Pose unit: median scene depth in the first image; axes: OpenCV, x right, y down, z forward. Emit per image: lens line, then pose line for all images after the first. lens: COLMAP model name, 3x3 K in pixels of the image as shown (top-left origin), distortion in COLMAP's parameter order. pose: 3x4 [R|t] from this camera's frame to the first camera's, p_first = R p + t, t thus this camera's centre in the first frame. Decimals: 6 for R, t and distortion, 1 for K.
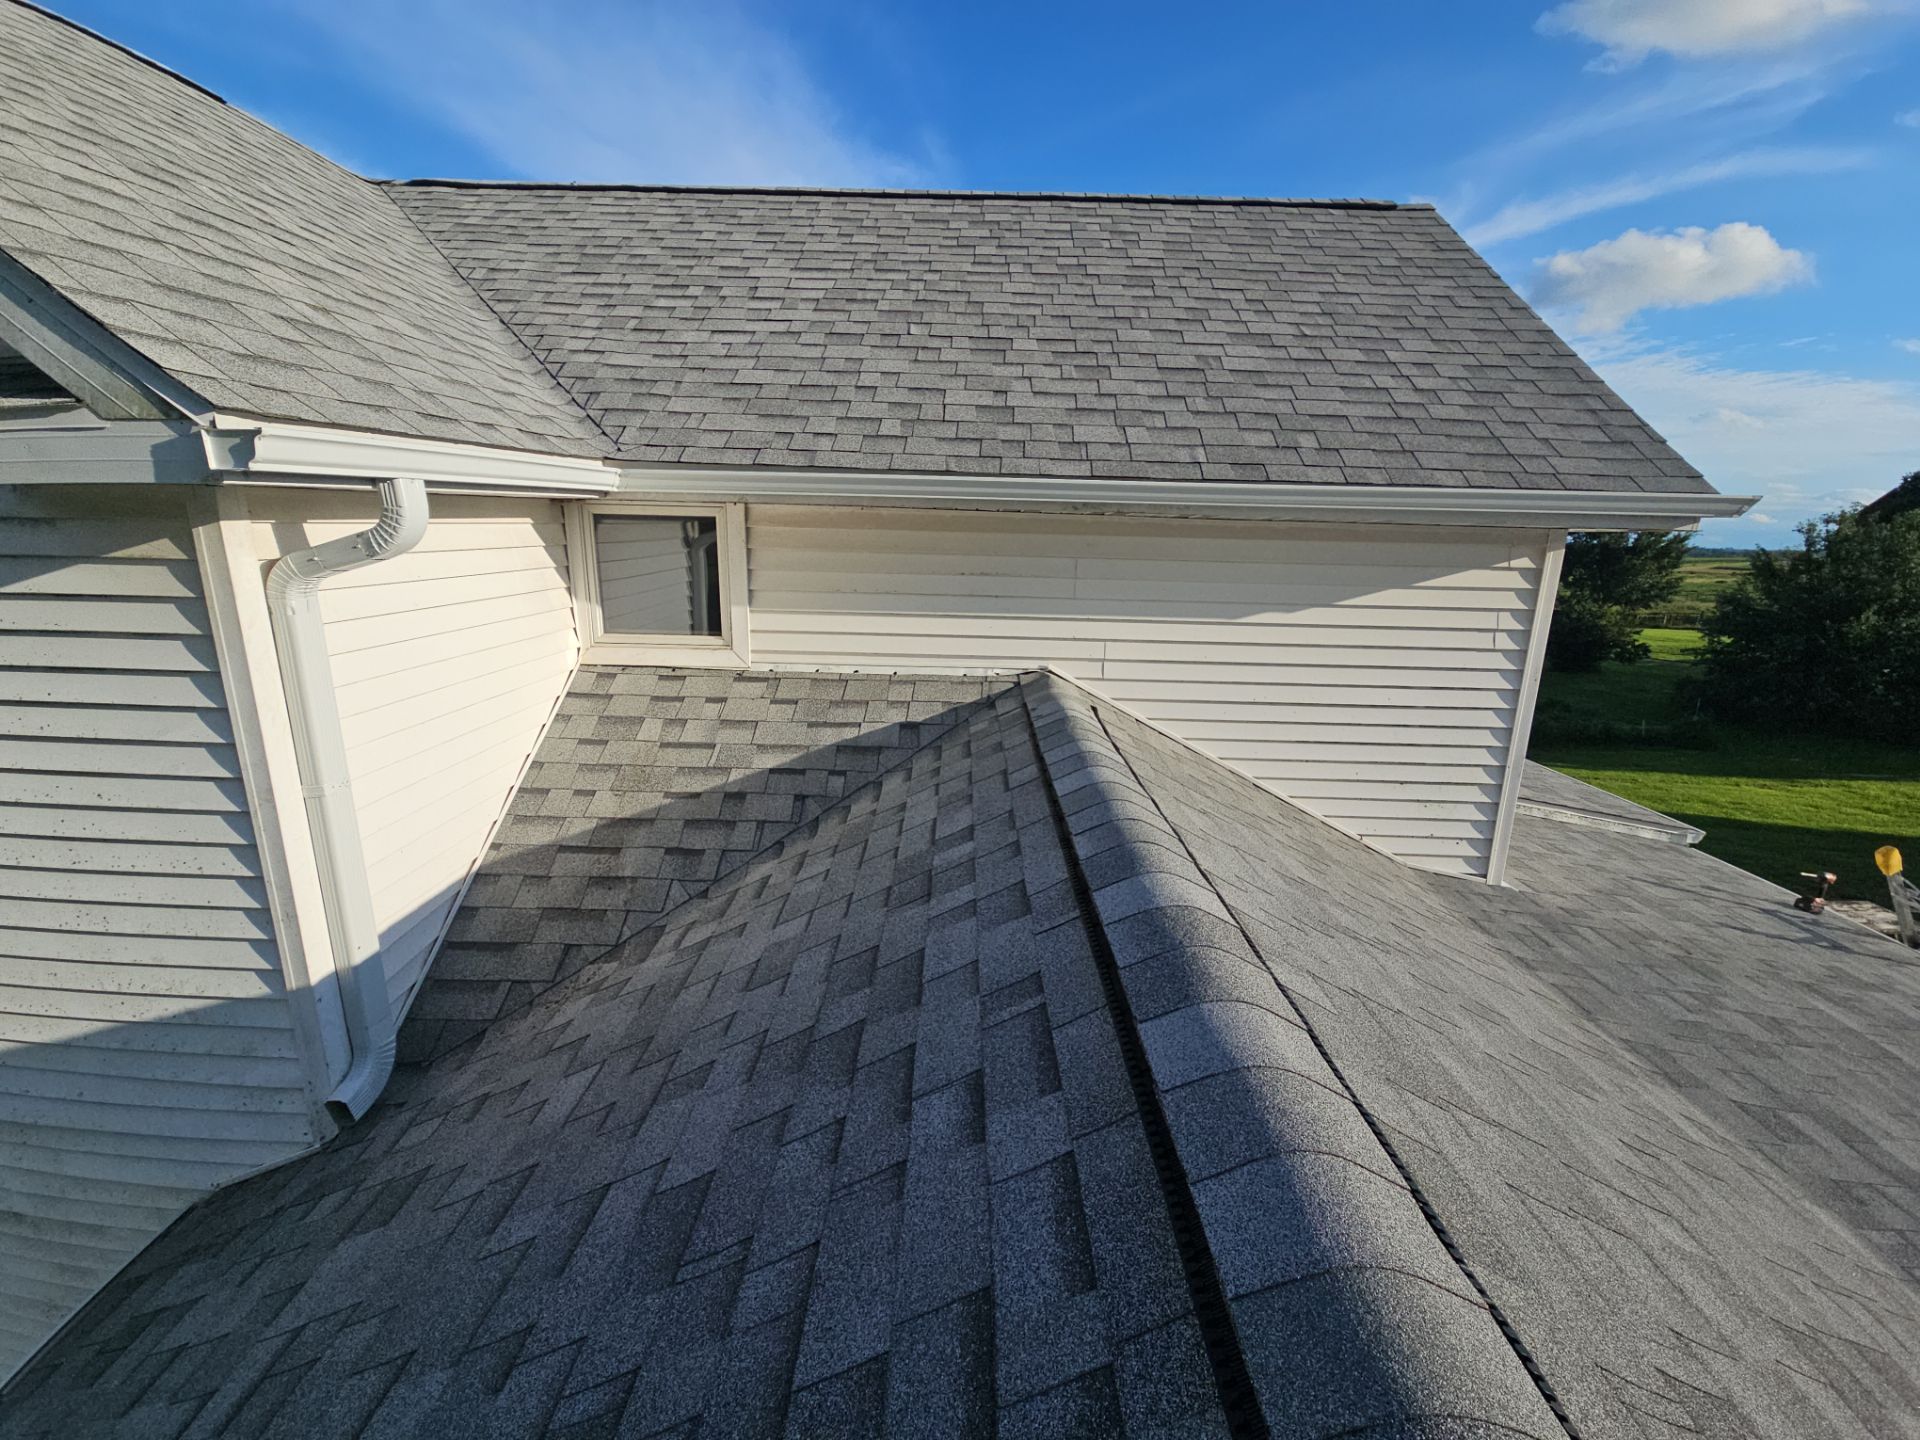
lens RADIAL K [[800.2, 0, 957.2], [0, 800.2, 719.2], [0, 0, 1]] dist [0.003974, 0.000078]
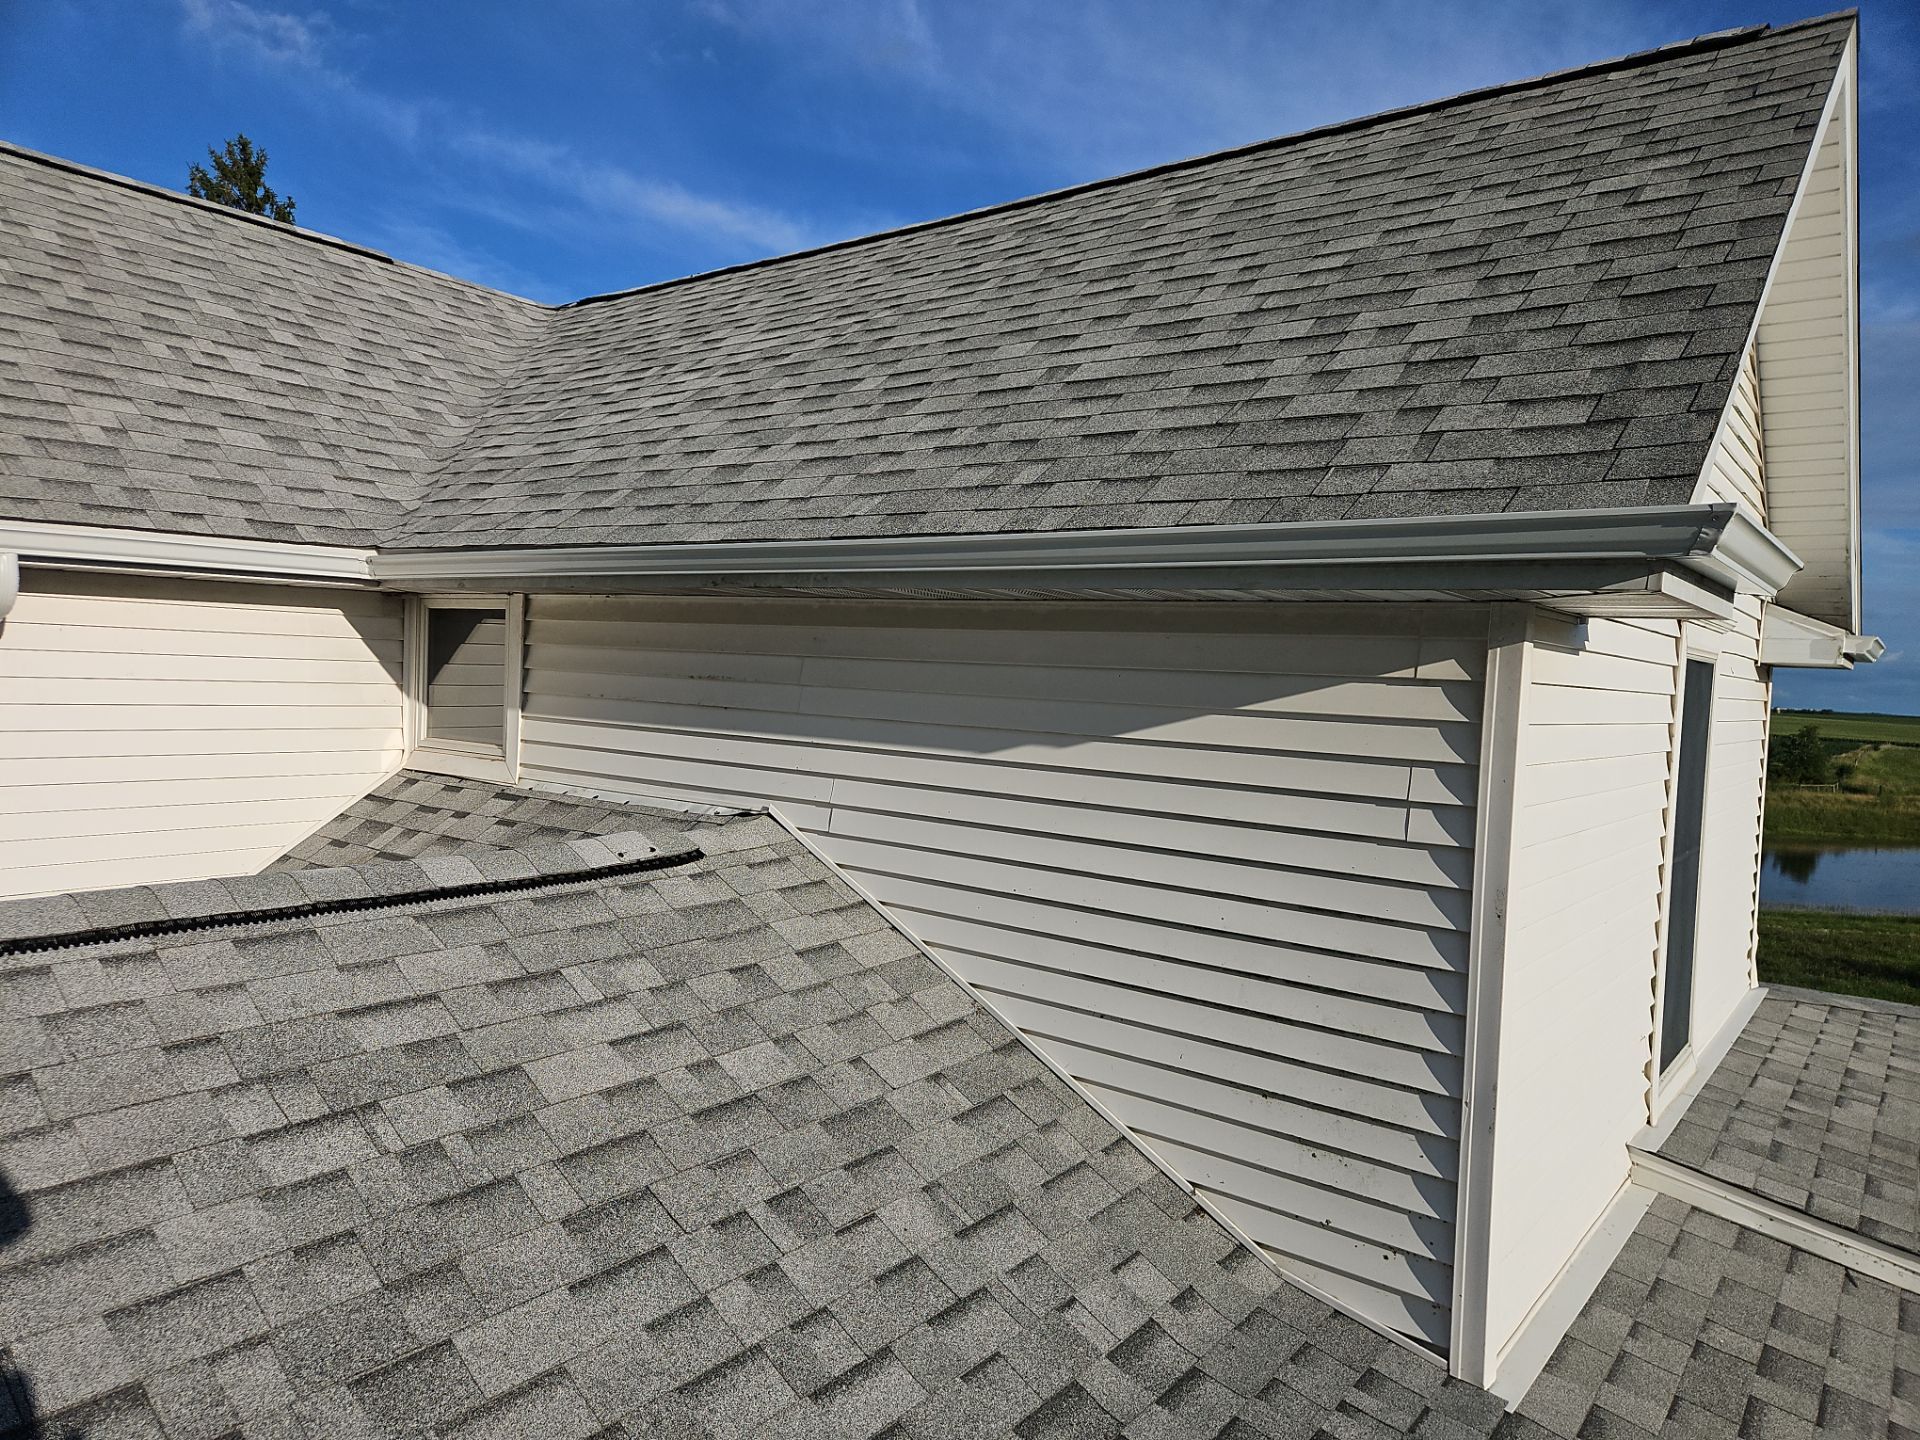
lens RADIAL K [[1269.2, 0, 961.4], [0, 1269.2, 719.0], [0, 0, 1]] dist [0.038657, 0.000273]
pose [[0.802152, 0.033422, -0.596183, 0.925573], [-0.161523, 0.973355, -0.162759, 0.011547], [0.574858, 0.226854, 0.786177, 0.209488]]
